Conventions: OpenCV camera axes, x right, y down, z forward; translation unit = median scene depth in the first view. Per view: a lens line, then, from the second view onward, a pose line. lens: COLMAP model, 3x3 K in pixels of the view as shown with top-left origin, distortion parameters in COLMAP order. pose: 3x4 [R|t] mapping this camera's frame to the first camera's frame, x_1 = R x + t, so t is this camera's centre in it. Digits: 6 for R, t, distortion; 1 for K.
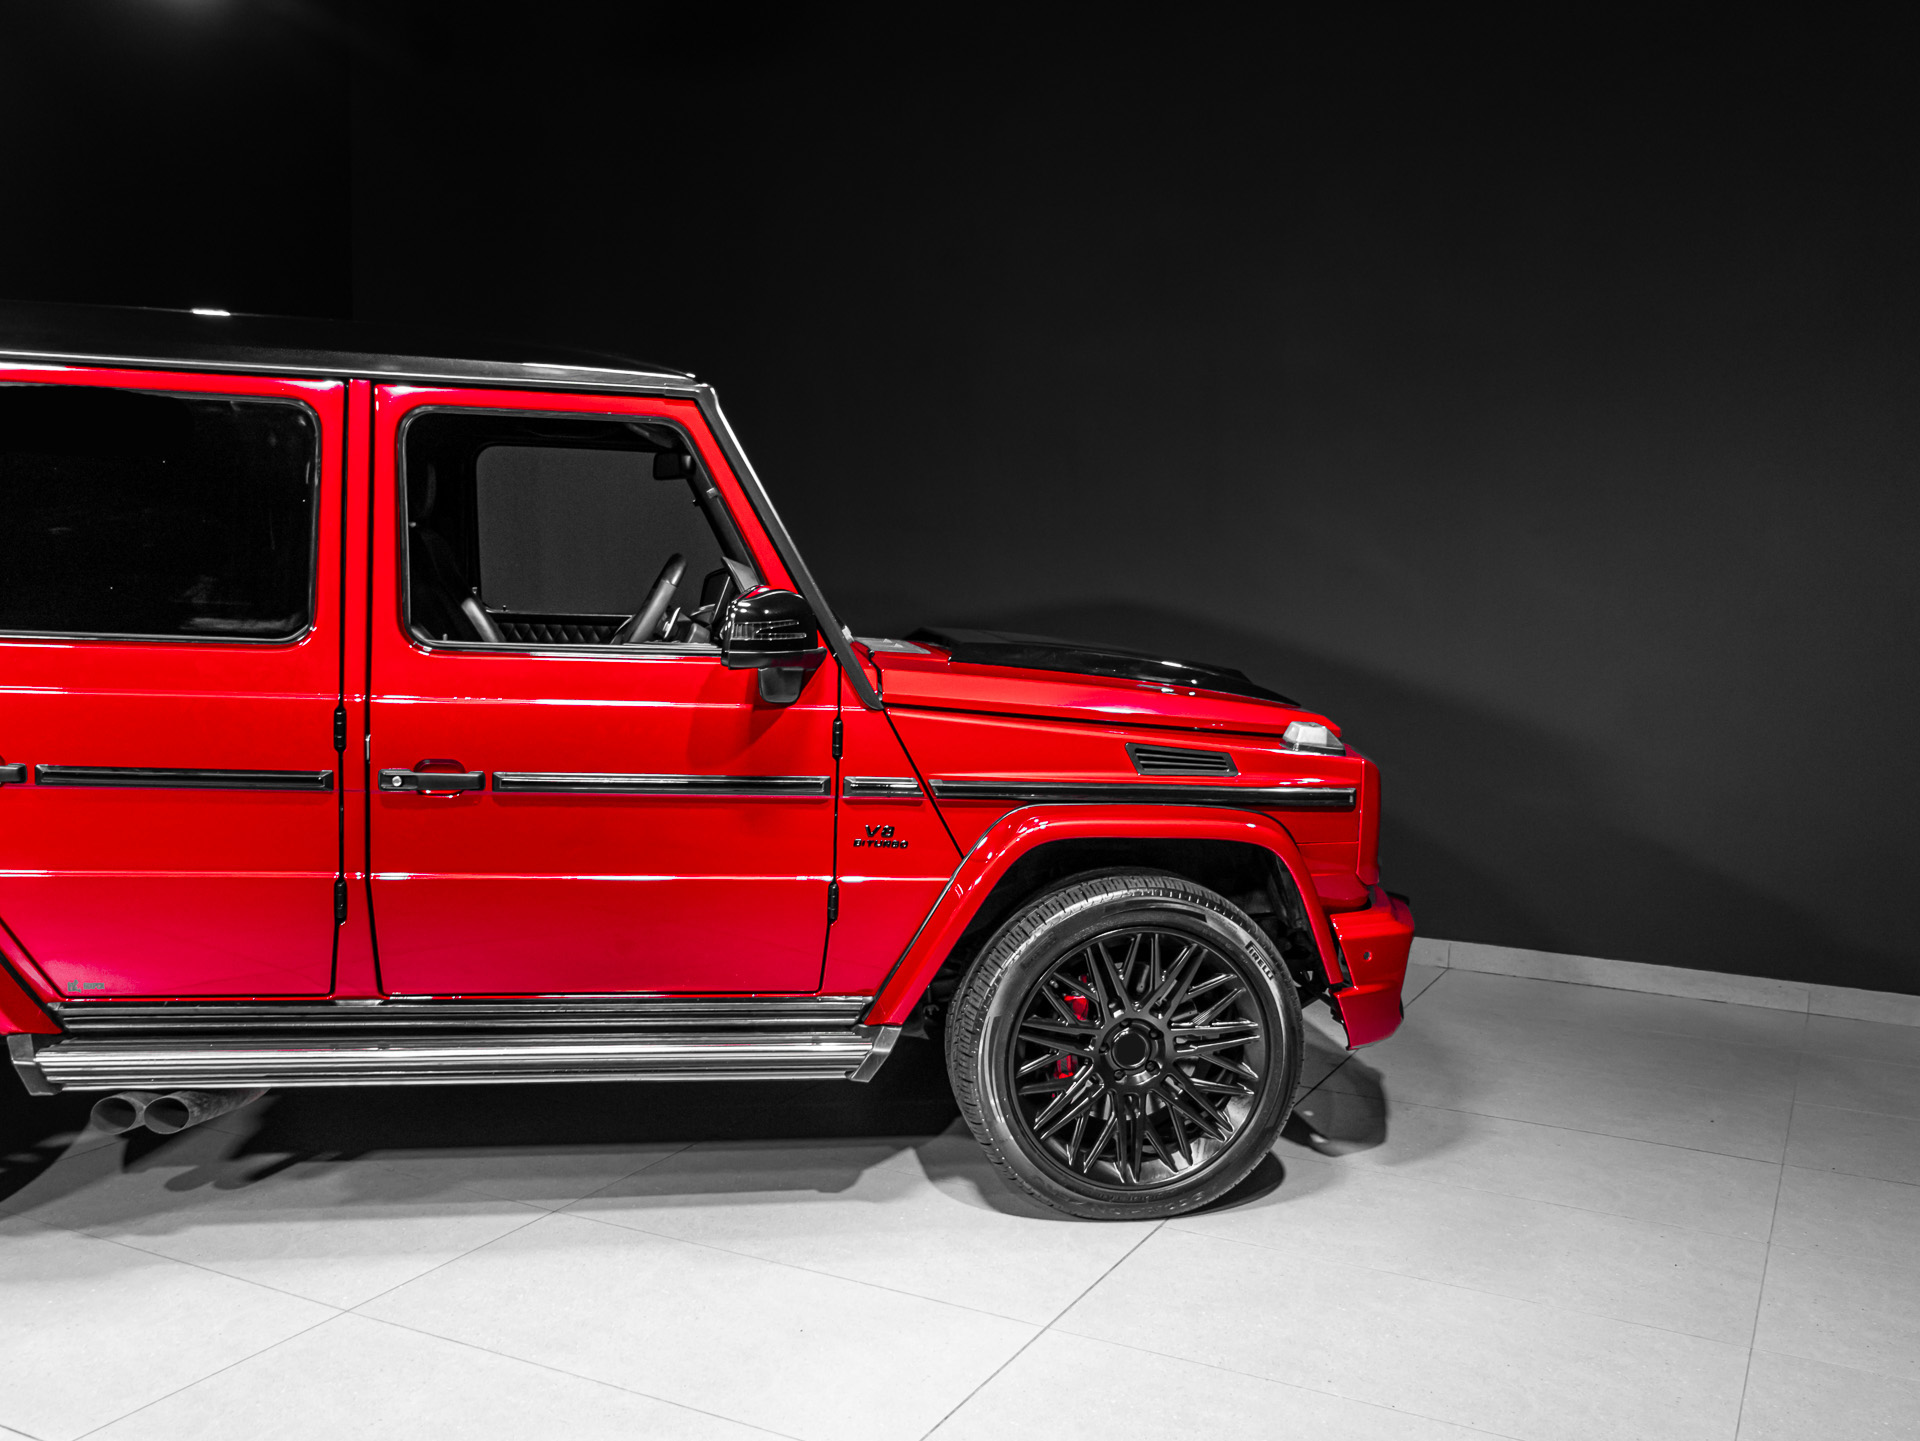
lens RADIAL K [[1647.0, 0, 958.9], [0, 1647.0, 710.2], [0, 0, 1]] dist [-0.001406, -0.006293]
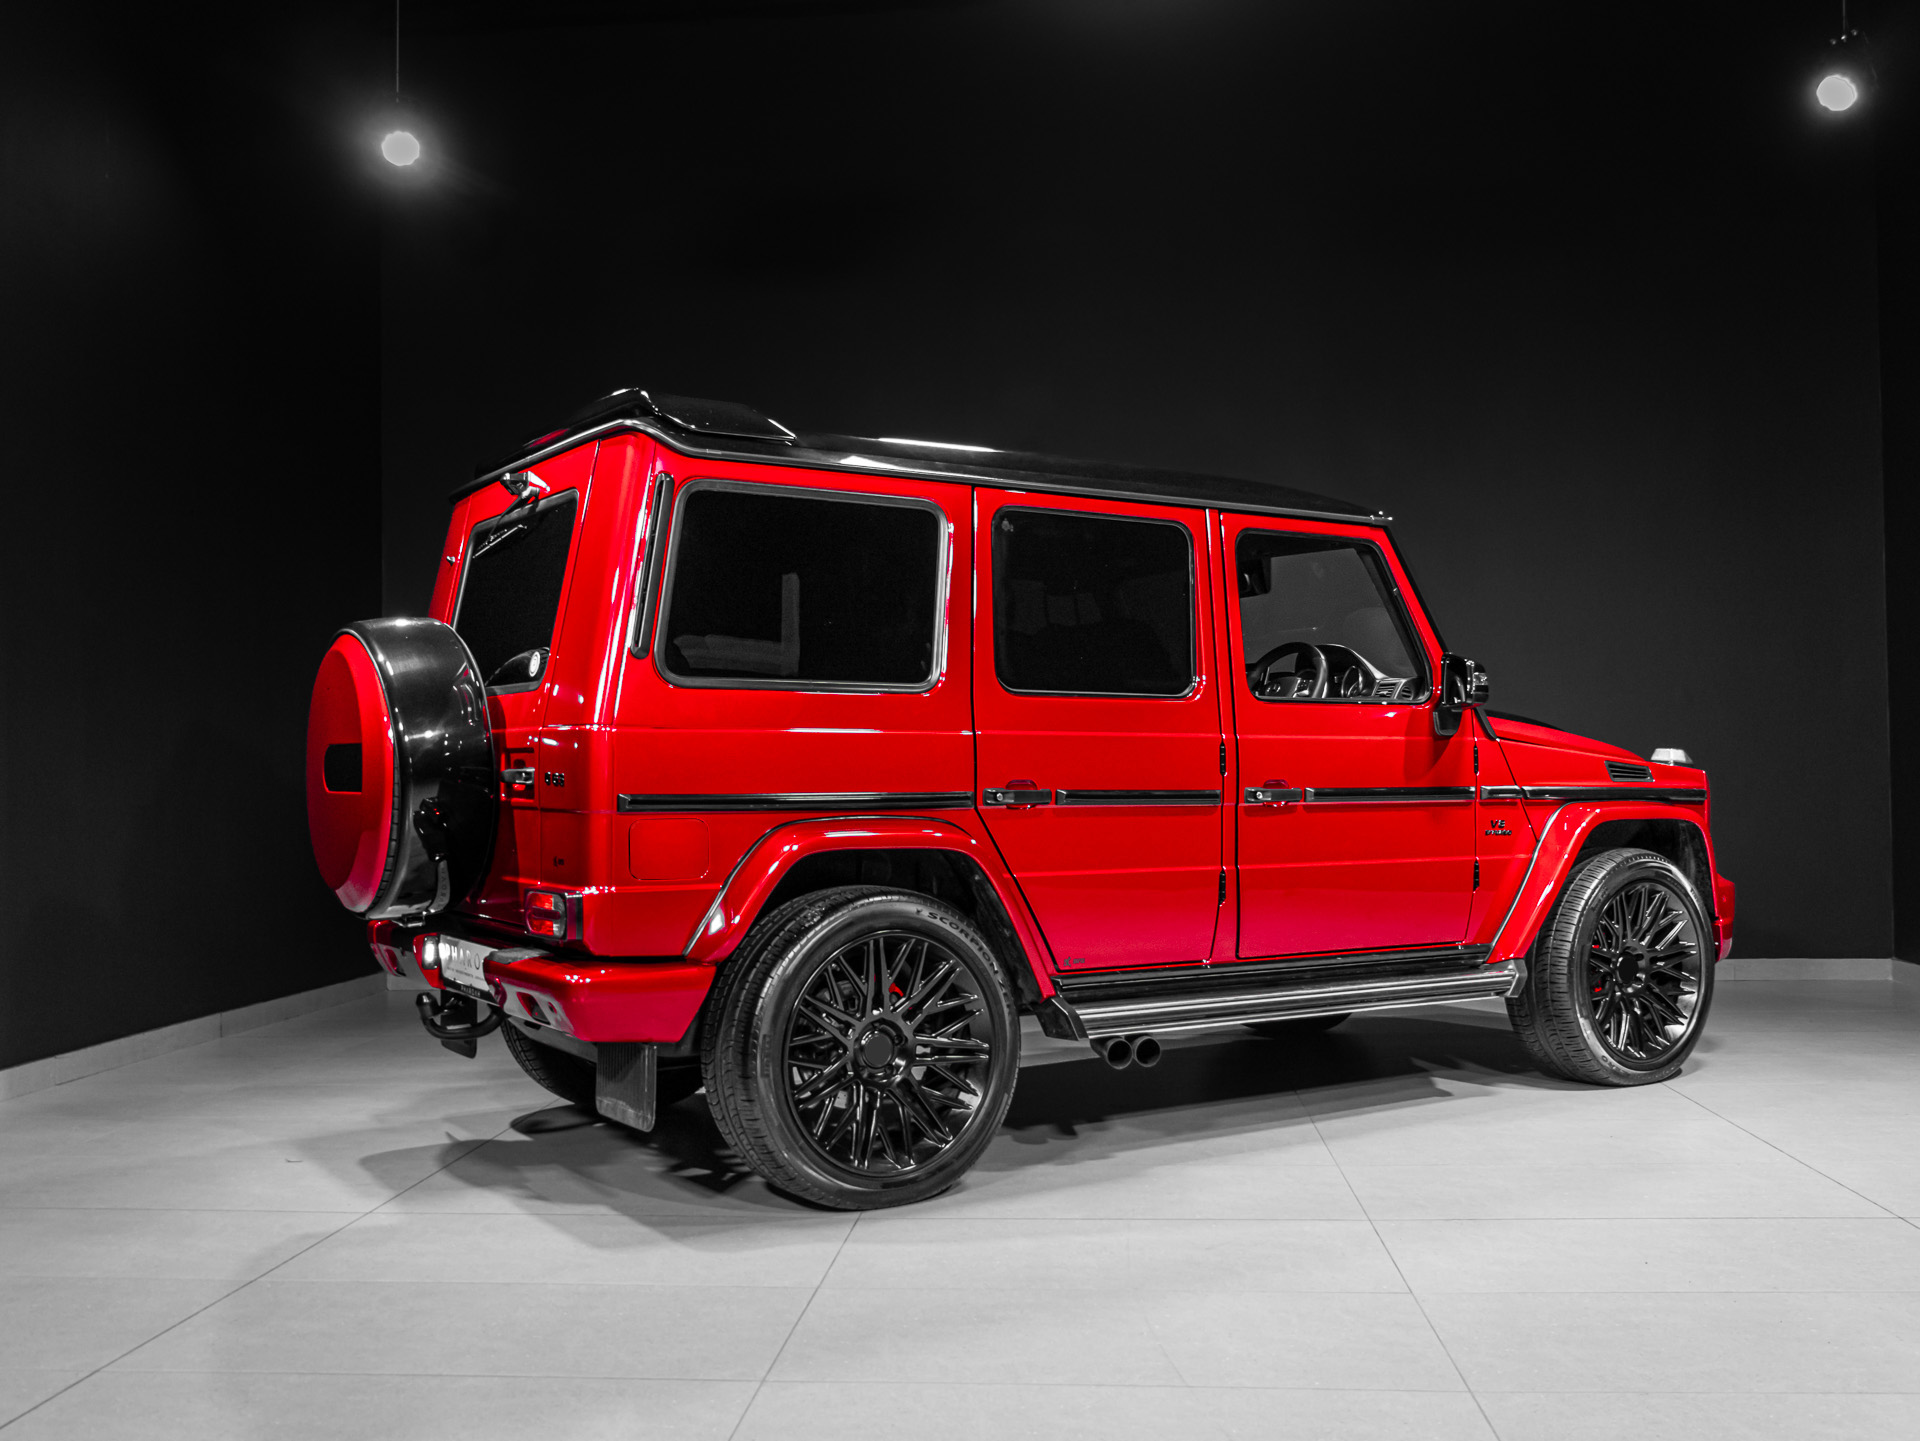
lens RADIAL K [[1826.1, 0, 951.2], [0, 1826.1, 728.4], [0, 0, 1]] dist [-0.026528, 0.006415]
pose [[0.922283, -0.028336, 0.385475, -1.100854], [0.069664, 0.993163, -0.093671, 0.106251], [-0.380186, 0.113245, 0.917951, -0.292509]]
